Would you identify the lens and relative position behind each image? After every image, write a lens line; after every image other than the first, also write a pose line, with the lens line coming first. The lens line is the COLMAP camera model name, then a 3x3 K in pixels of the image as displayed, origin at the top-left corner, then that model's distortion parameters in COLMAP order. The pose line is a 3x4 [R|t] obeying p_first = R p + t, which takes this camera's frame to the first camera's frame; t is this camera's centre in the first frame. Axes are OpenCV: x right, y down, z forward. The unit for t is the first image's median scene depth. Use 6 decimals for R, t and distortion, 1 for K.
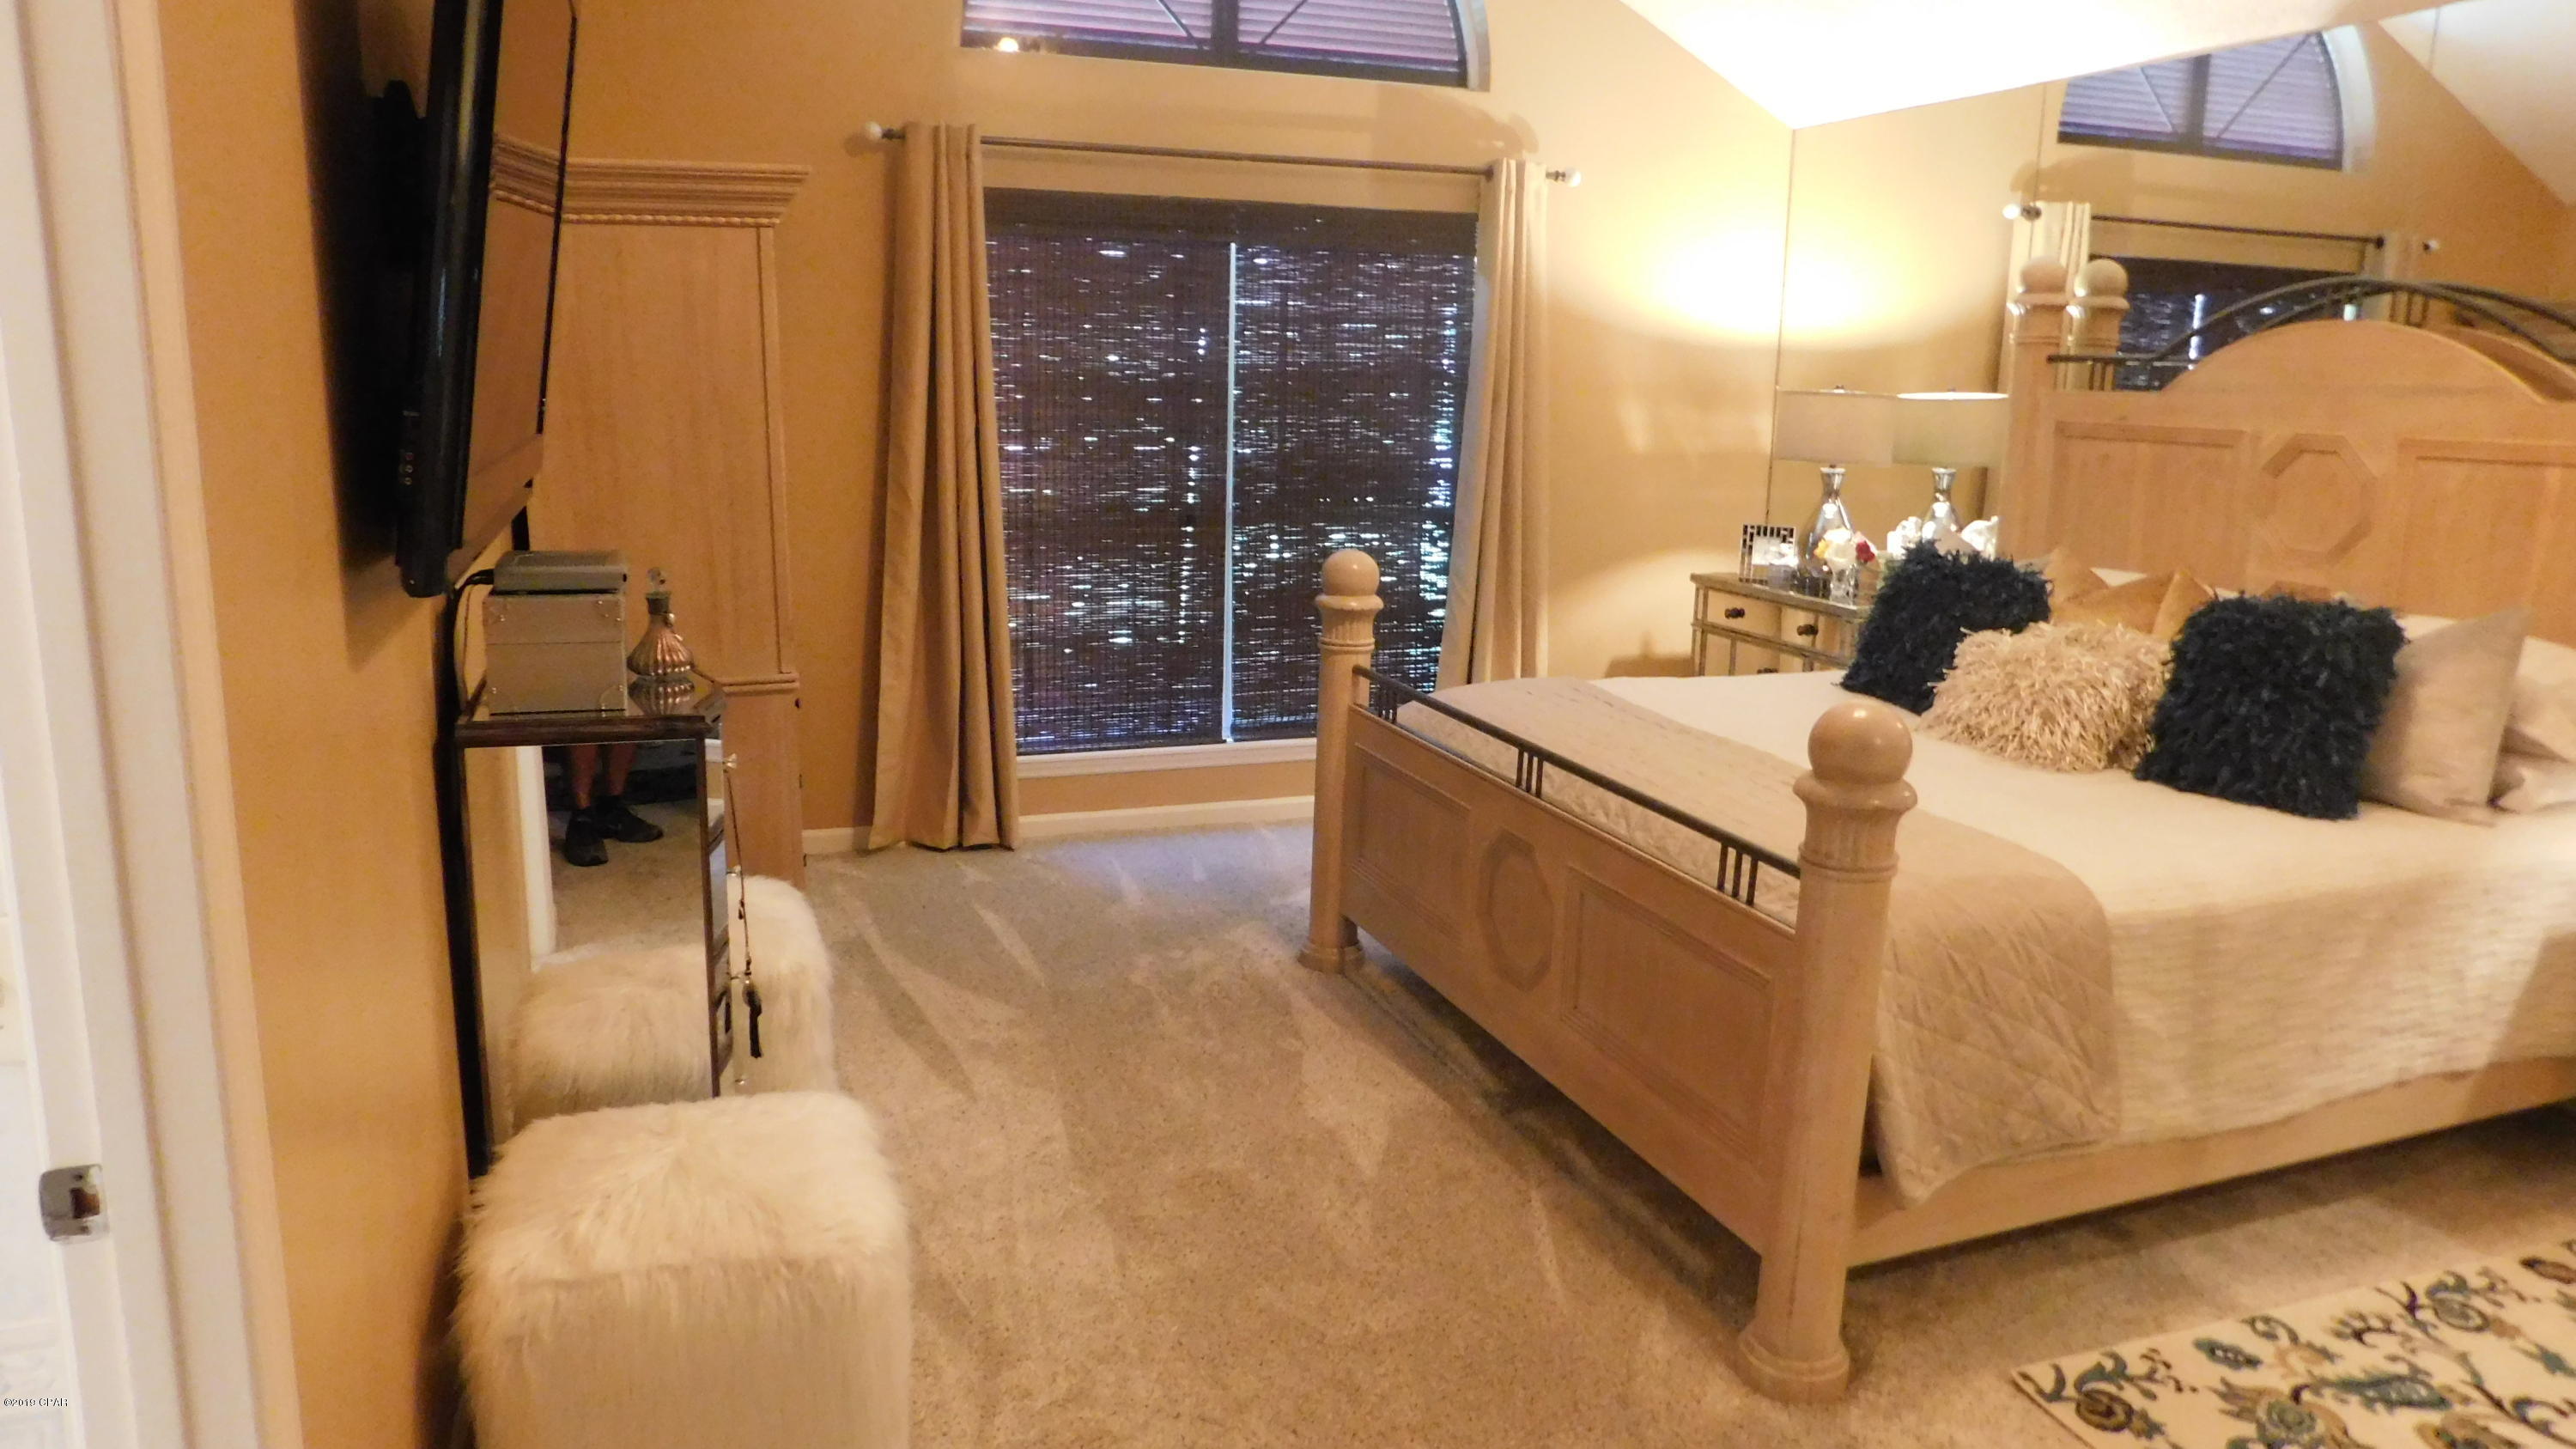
lens RADIAL K [[1696.6, 0, 1290.6], [0, 1696.6, 716.5], [0, 0, 1]] dist [-0.063587, 0.033015]
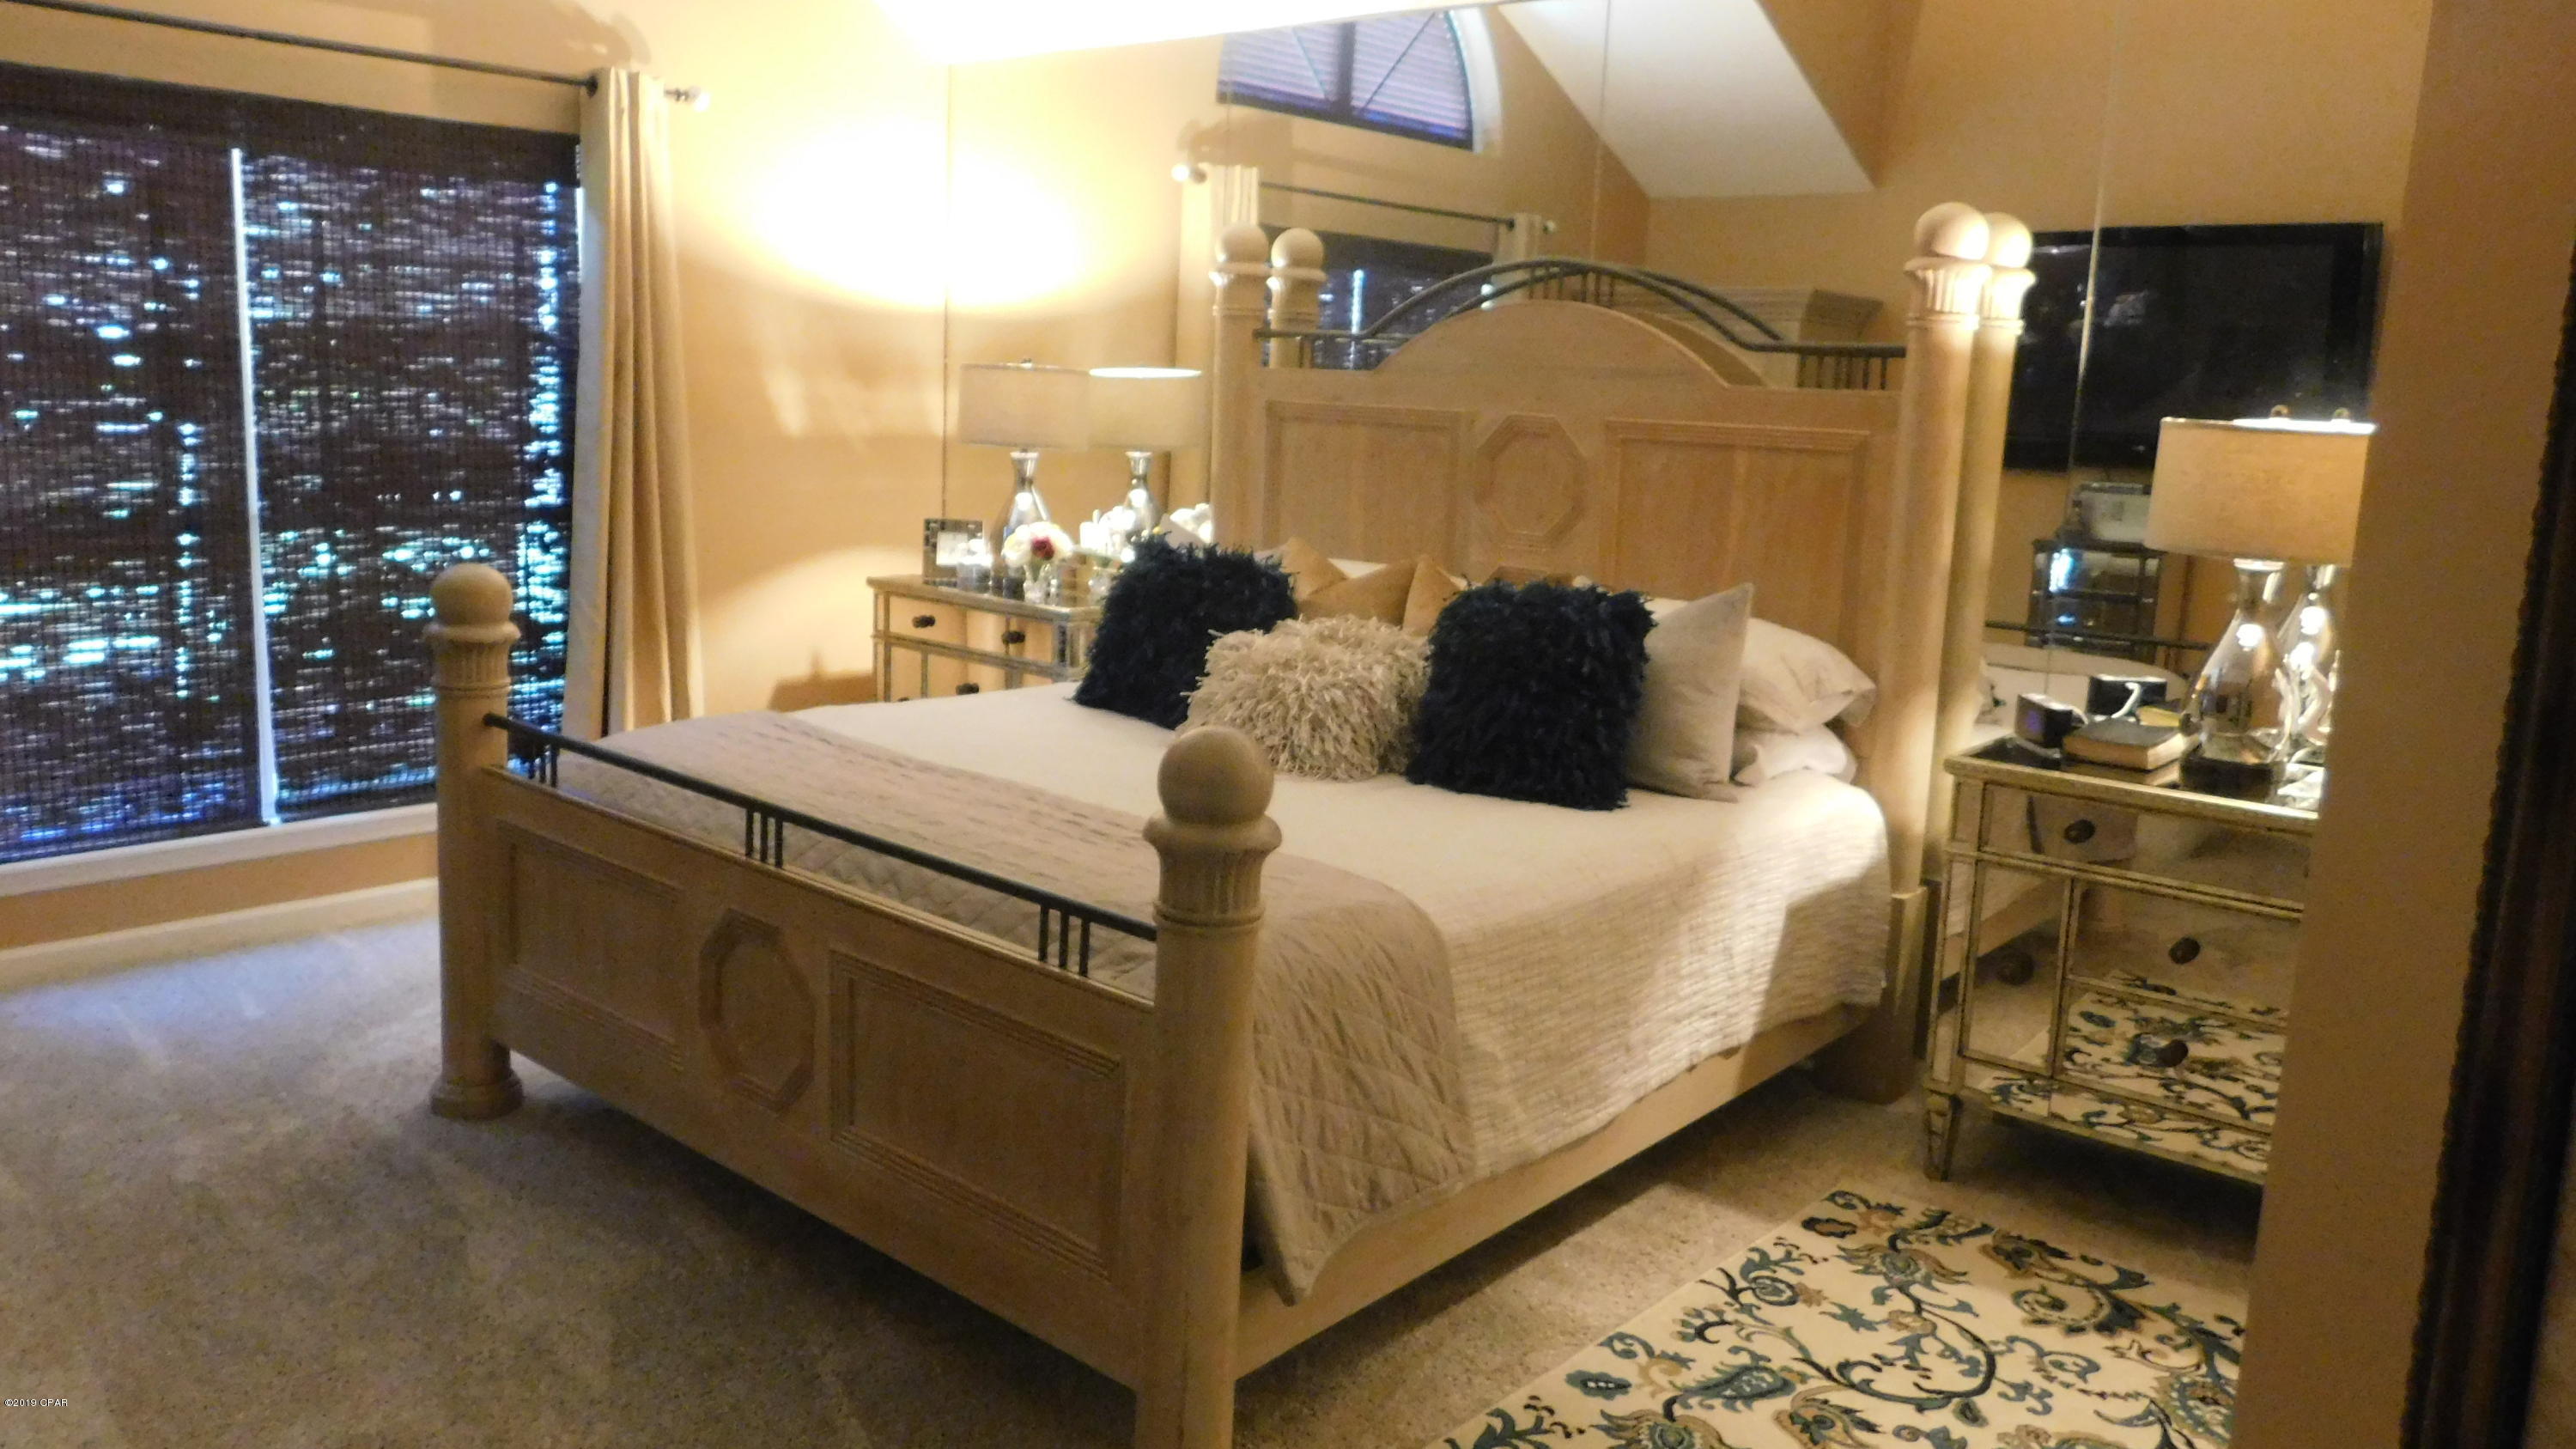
lens RADIAL K [[1918.9, 0, 1302.0], [0, 1918.9, 714.1], [0, 0, 1]] dist [-0.007168, 0.003942]
pose [[0.876130, -0.065312, 0.477630, -0.045072], [0.069429, 0.997546, 0.009052, -0.010970], [-0.477049, 0.025231, 0.878514, 0.055742]]
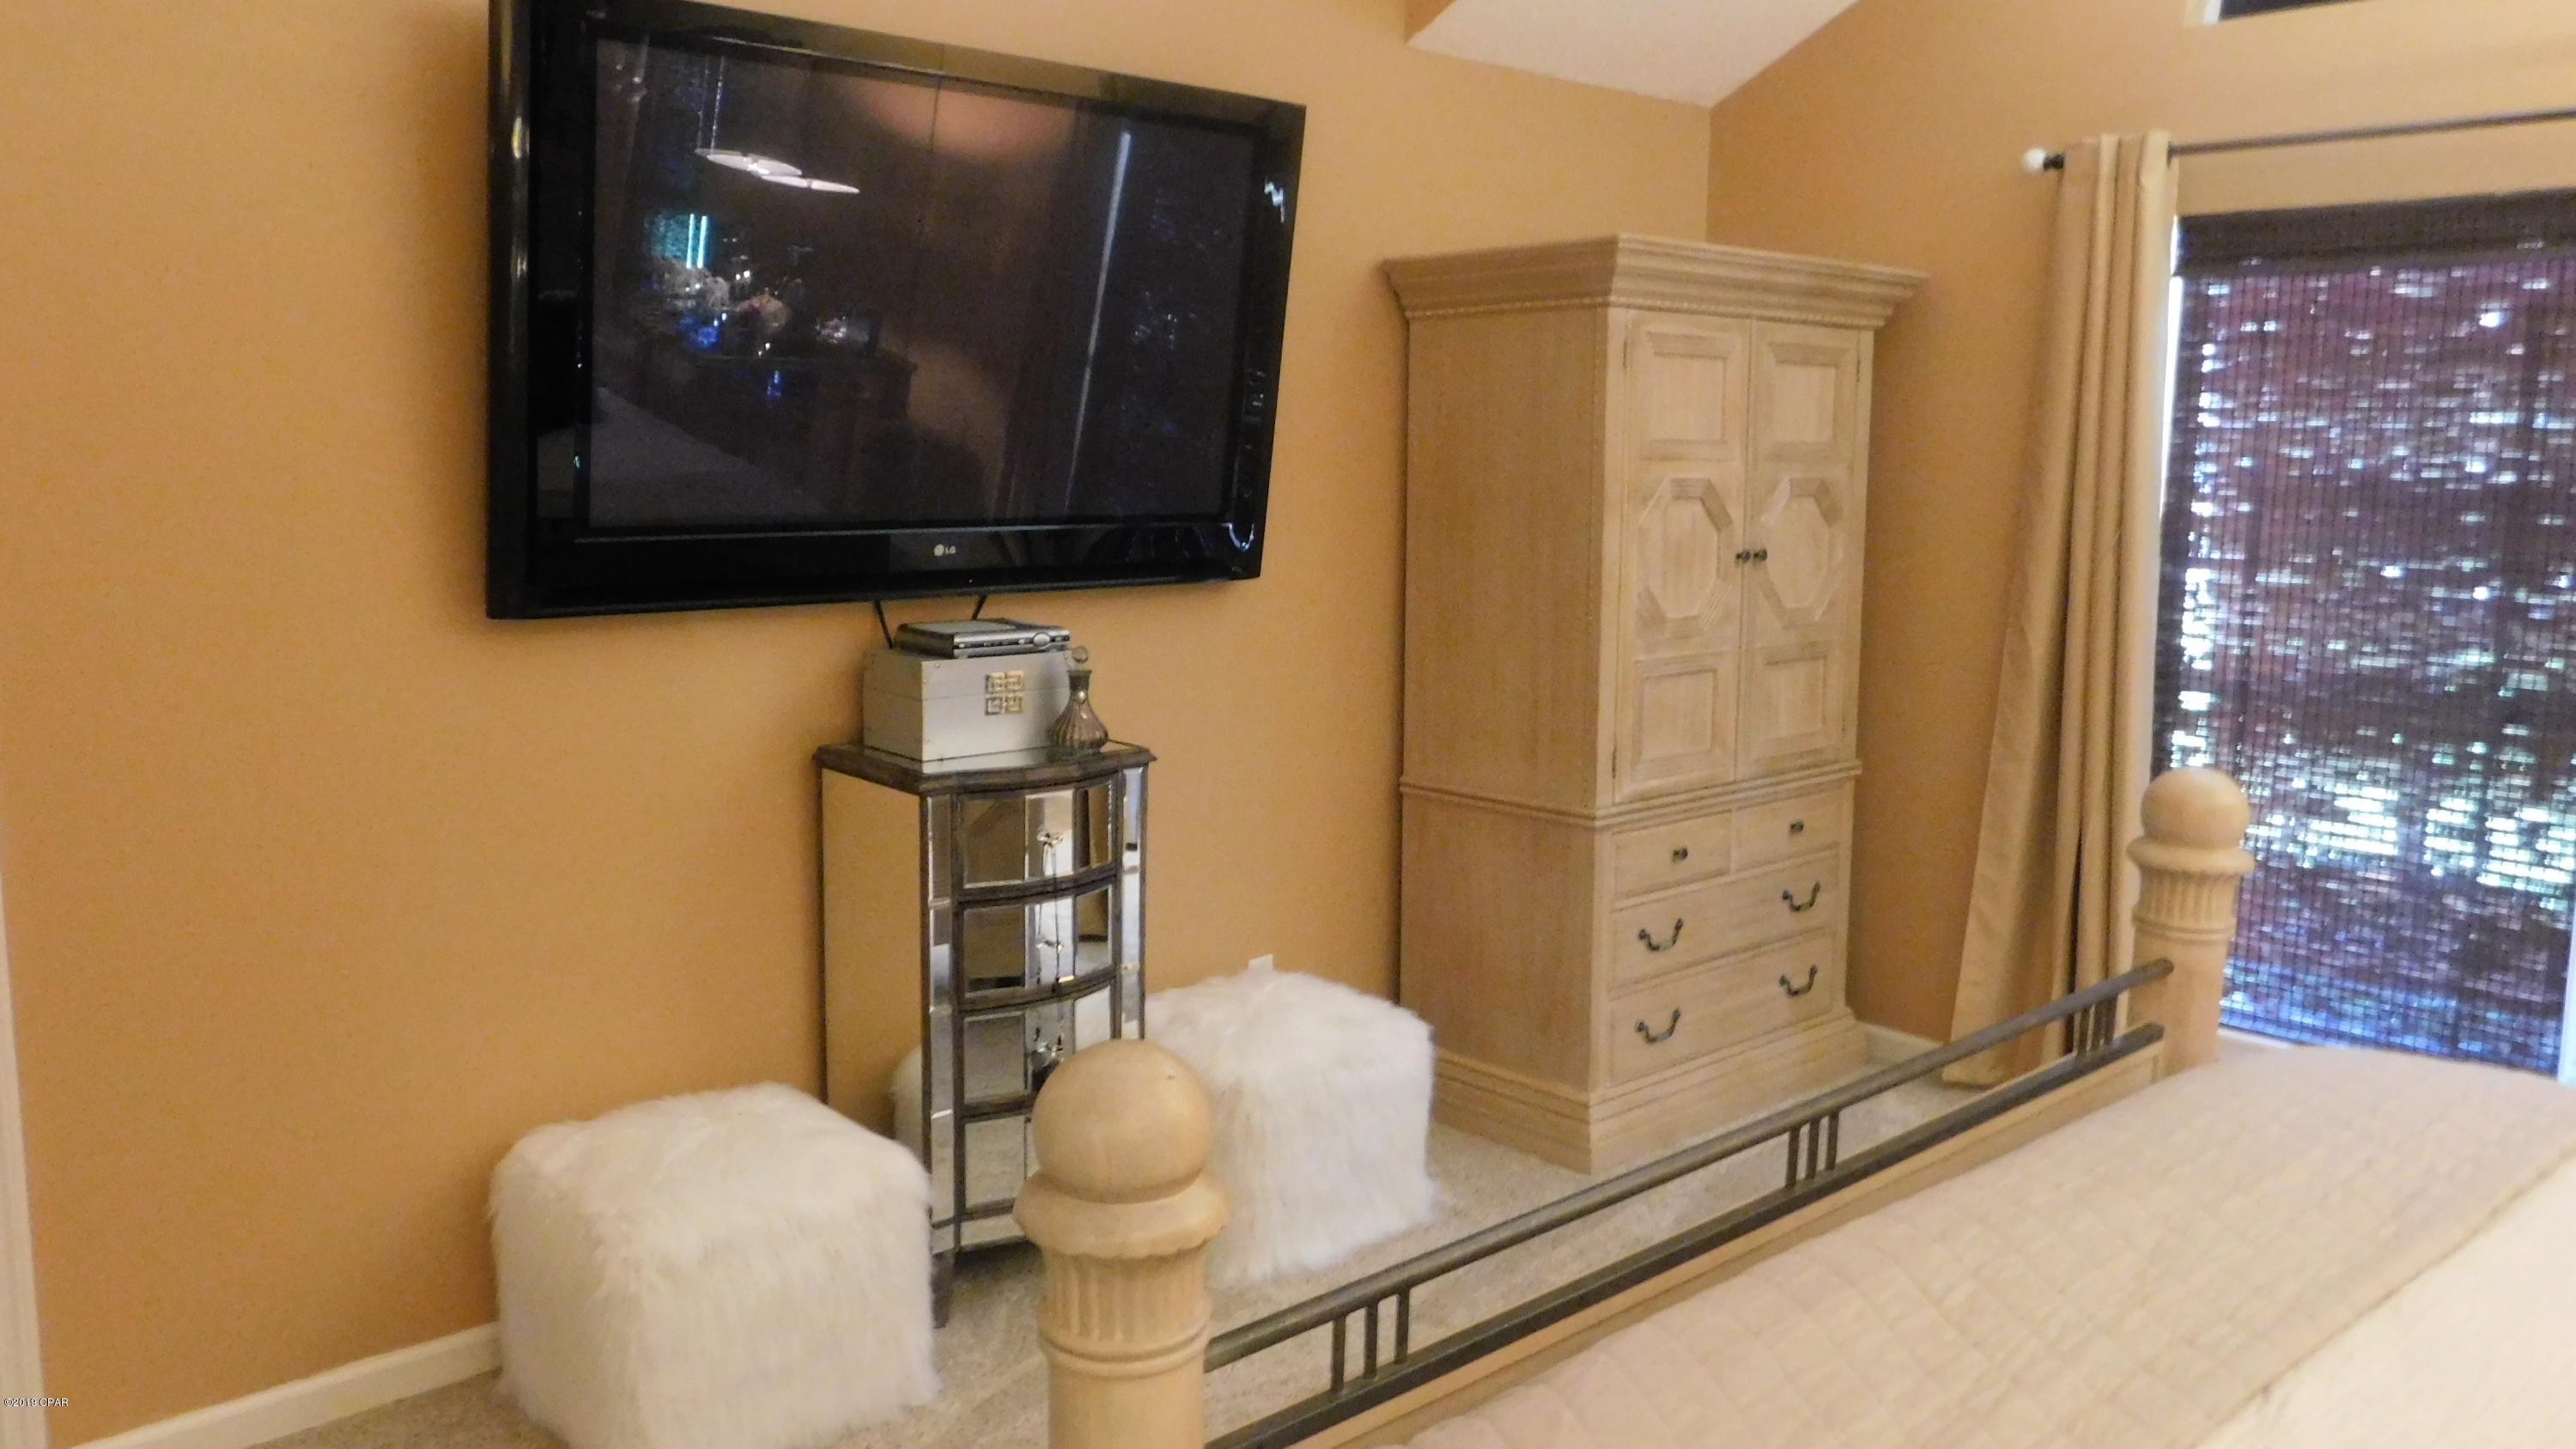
lens RADIAL K [[1918.9, 0, 1288.0], [0, 1918.9, 722.5], [0, 0, 1]] dist [-0.007168, 0.003942]
pose [[0.373374, 0.116983, -0.920275, 0.451233], [-0.188486, 0.980892, 0.048216, -0.071232], [0.908331, 0.155457, 0.388289, 0.374363]]
